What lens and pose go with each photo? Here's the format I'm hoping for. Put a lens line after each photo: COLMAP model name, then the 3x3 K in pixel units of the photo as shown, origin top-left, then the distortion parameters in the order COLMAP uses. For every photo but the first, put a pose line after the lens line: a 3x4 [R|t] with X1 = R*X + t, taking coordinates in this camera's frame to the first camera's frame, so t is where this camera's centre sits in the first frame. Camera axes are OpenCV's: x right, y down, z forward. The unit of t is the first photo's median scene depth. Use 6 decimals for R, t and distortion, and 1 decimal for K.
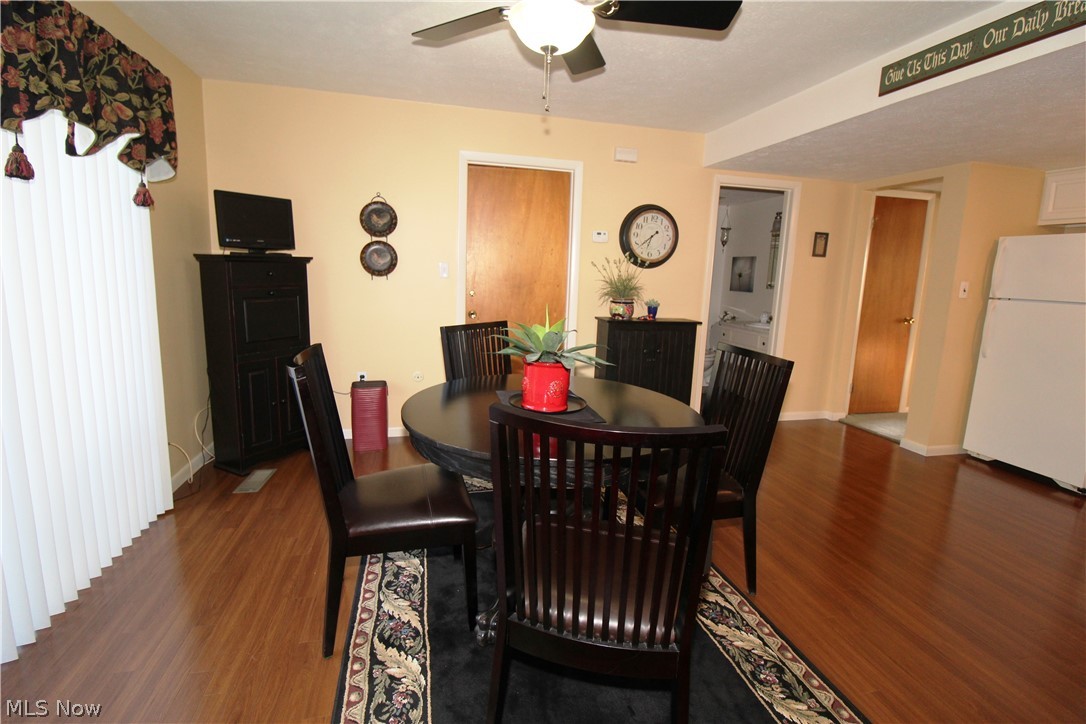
lens RADIAL K [[502.2, 0, 544.6], [0, 502.2, 351.1], [0, 0, 1]] dist [-0.007127, -0.008634]
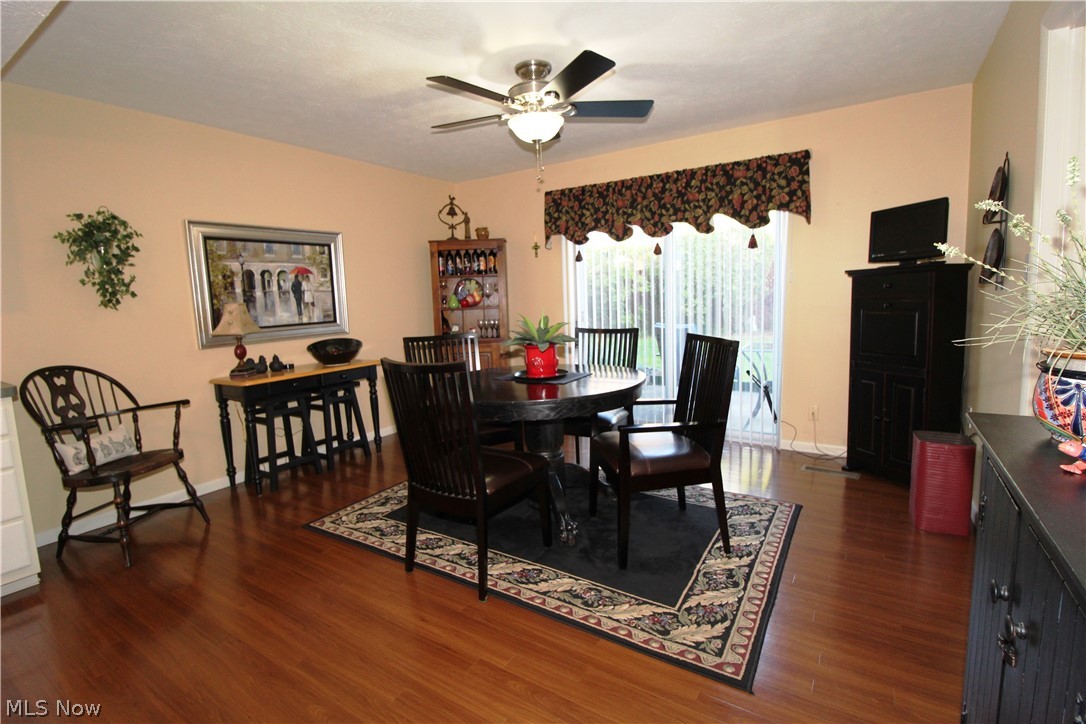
lens RADIAL K [[502.2, 0, 545.5], [0, 502.2, 353.1], [0, 0, 1]] dist [-0.007127, -0.008634]
pose [[-0.726847, 0.068792, -0.683345, 0.578604], [-0.098685, 0.974185, 0.203038, -0.147996], [0.679672, 0.215013, -0.701295, 1.185764]]
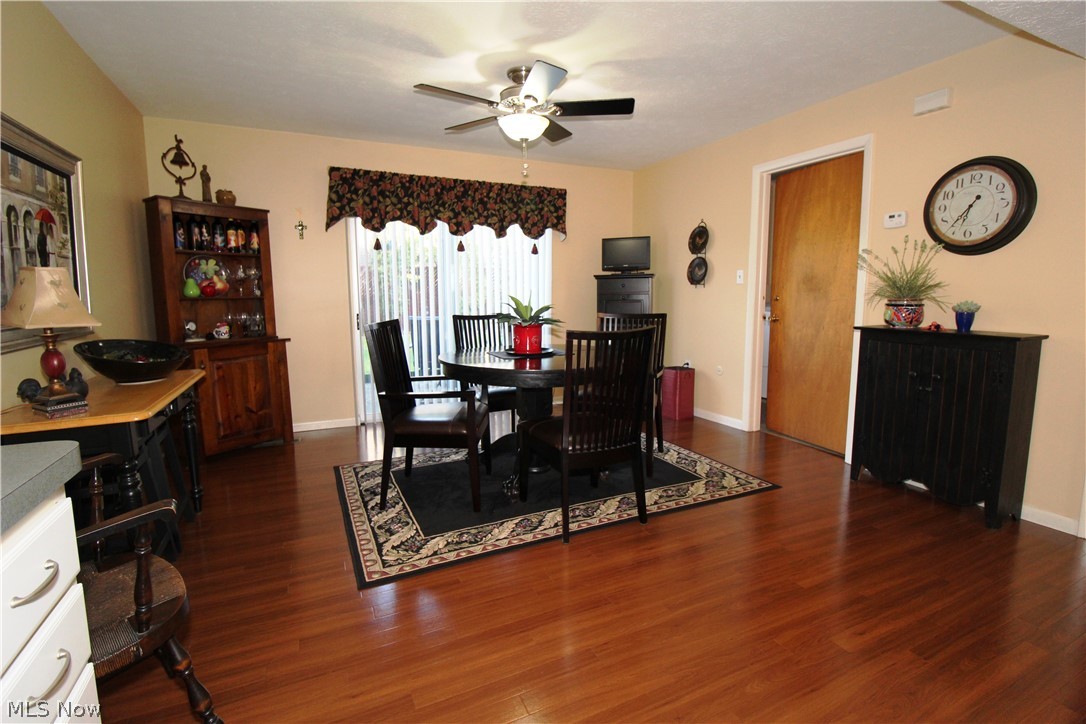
lens RADIAL K [[502.2, 0, 541.6], [0, 502.2, 351.0], [0, 0, 1]] dist [-0.007127, -0.008634]
pose [[0.193279, 0.077698, -0.978062, 0.926980], [-0.142869, 0.988463, 0.050291, 0.009363], [0.970686, 0.130015, 0.202150, 0.423297]]
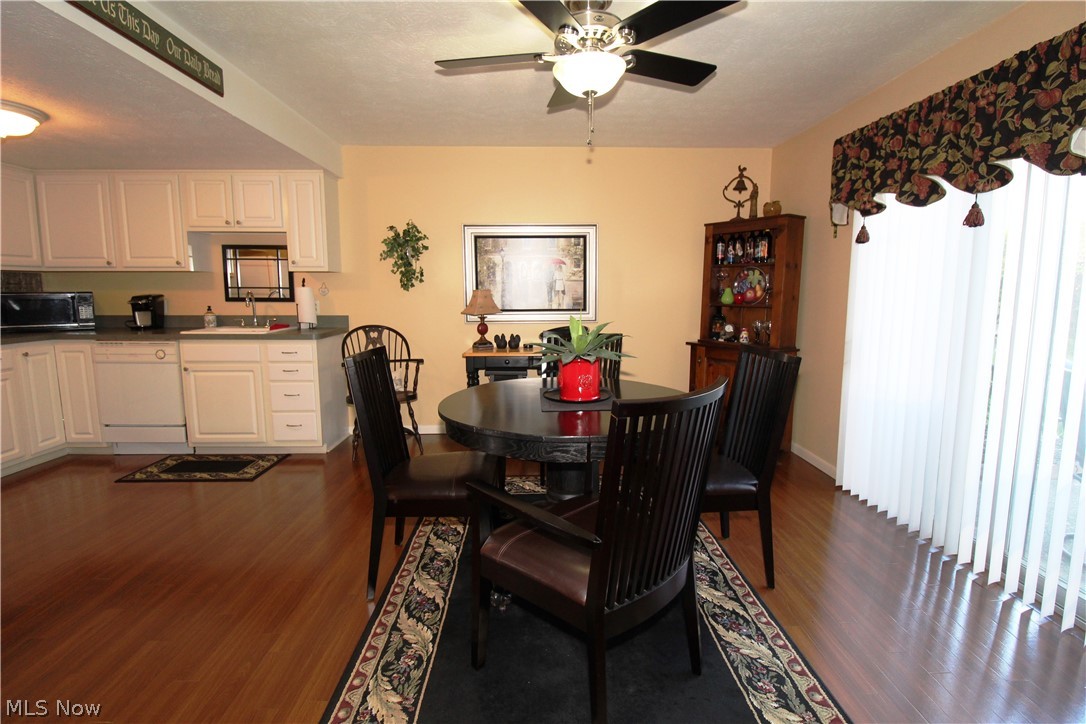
lens RADIAL K [[502.2, 0, 547.1], [0, 502.2, 350.9], [0, 0, 1]] dist [-0.007127, -0.008634]
pose [[-0.976885, -0.062701, 0.204365, -0.092069], [-0.002484, 0.959280, 0.282445, -0.186083], [-0.213753, 0.275409, -0.937262, 1.213494]]
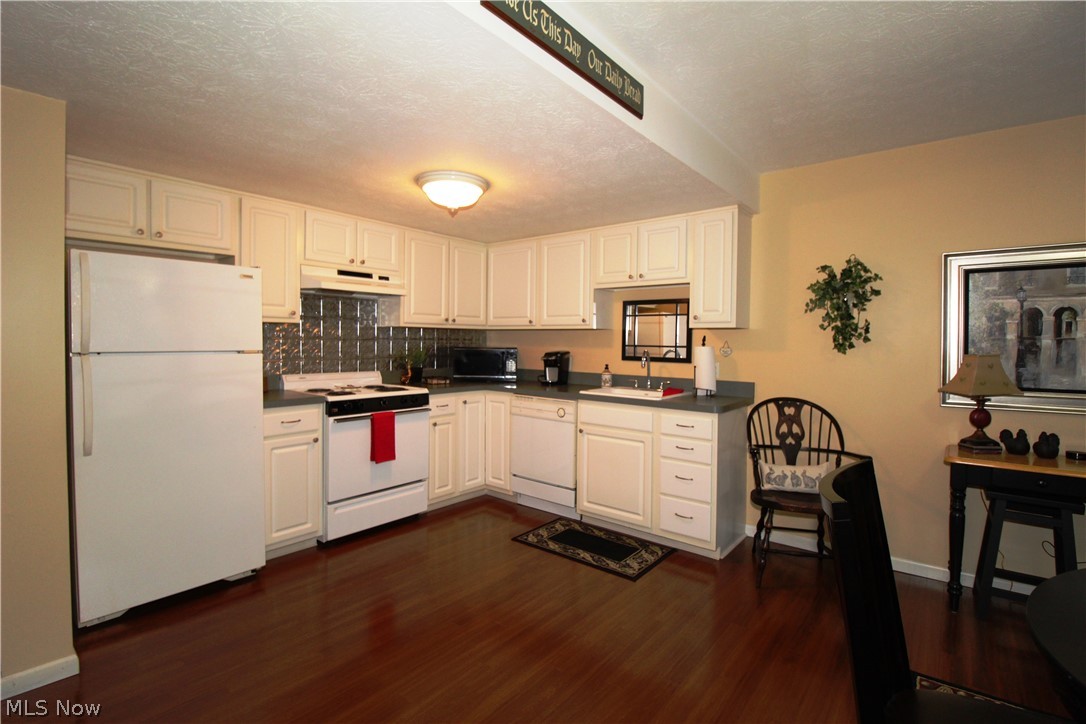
lens RADIAL K [[502.2, 0, 543.7], [0, 502.2, 352.7], [0, 0, 1]] dist [-0.007127, -0.008634]
pose [[-0.599646, -0.060584, 0.797969, 0.129289], [0.096177, 0.984447, 0.147015, -0.157946], [-0.794465, 0.164903, -0.584493, 1.009917]]
